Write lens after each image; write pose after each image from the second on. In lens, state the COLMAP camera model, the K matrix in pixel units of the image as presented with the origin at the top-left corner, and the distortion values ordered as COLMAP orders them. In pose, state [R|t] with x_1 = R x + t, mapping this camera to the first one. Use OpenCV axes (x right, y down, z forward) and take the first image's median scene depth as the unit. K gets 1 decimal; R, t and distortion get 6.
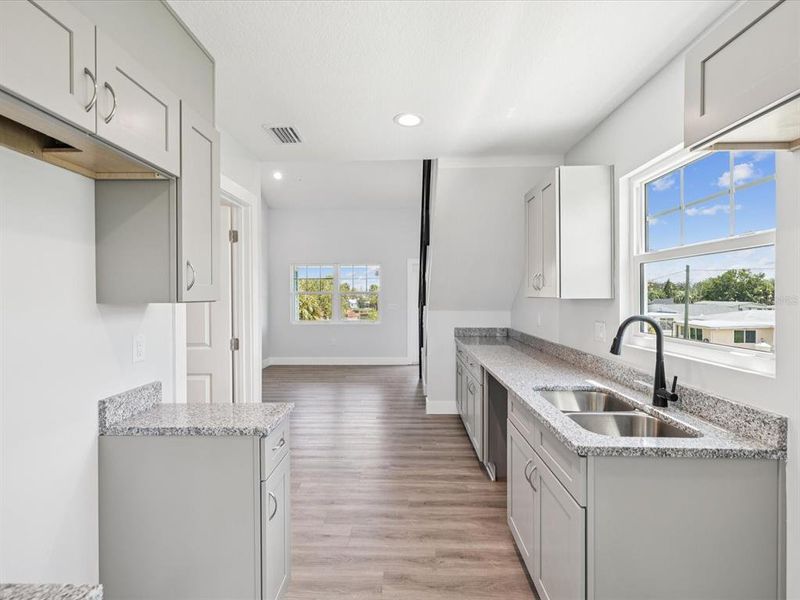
lens RADIAL K [[380.0, 0, 400.0], [0, 380.0, 300.0], [0, 0, 1]] dist [-0.000988, 0.006591]
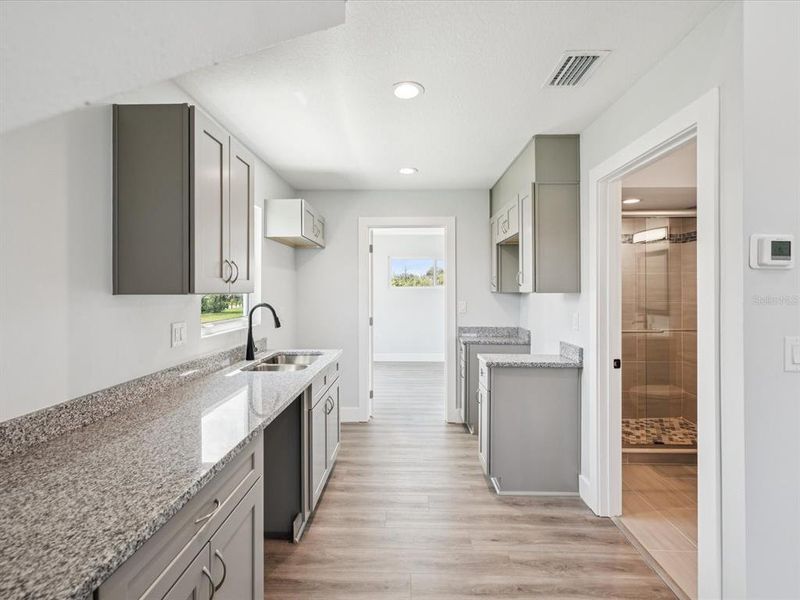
lens RADIAL K [[379.9, 0, 397.8], [0, 379.9, 294.1], [0, 0, 1]] dist [0.002968, 0.001477]
pose [[-0.999880, 0.010873, 0.011032, 0.038272], [0.011088, 0.999745, 0.019665, -0.017086], [-0.010815, 0.019785, -0.999746, 1.996452]]
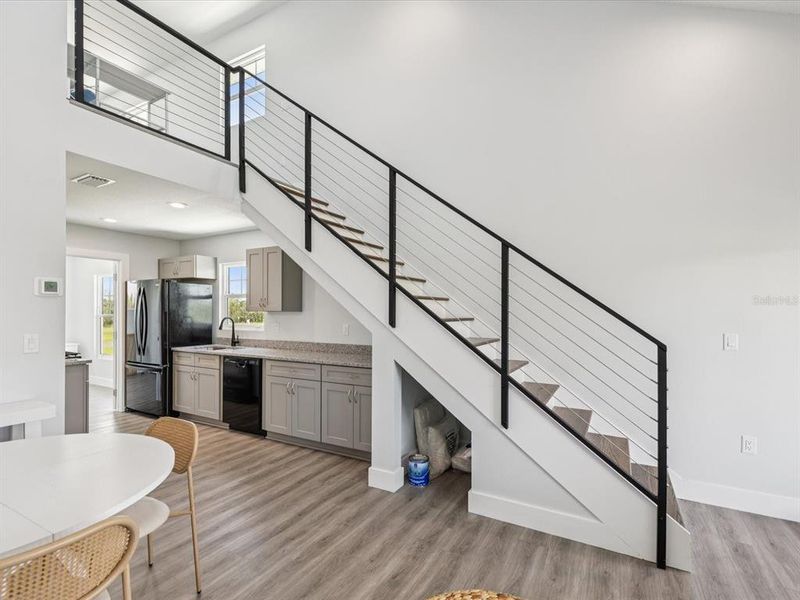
lens RADIAL K [[380.0, 0, 400.0], [0, 380.0, 300.0], [0, 0, 1]] dist [-0.000988, 0.006591]
pose [[0.483405, 0.042089, 0.874384, -1.033262], [0.002411, 0.998776, -0.049409, 0.047540], [-0.875394, 0.025993, 0.482712, -1.260041]]
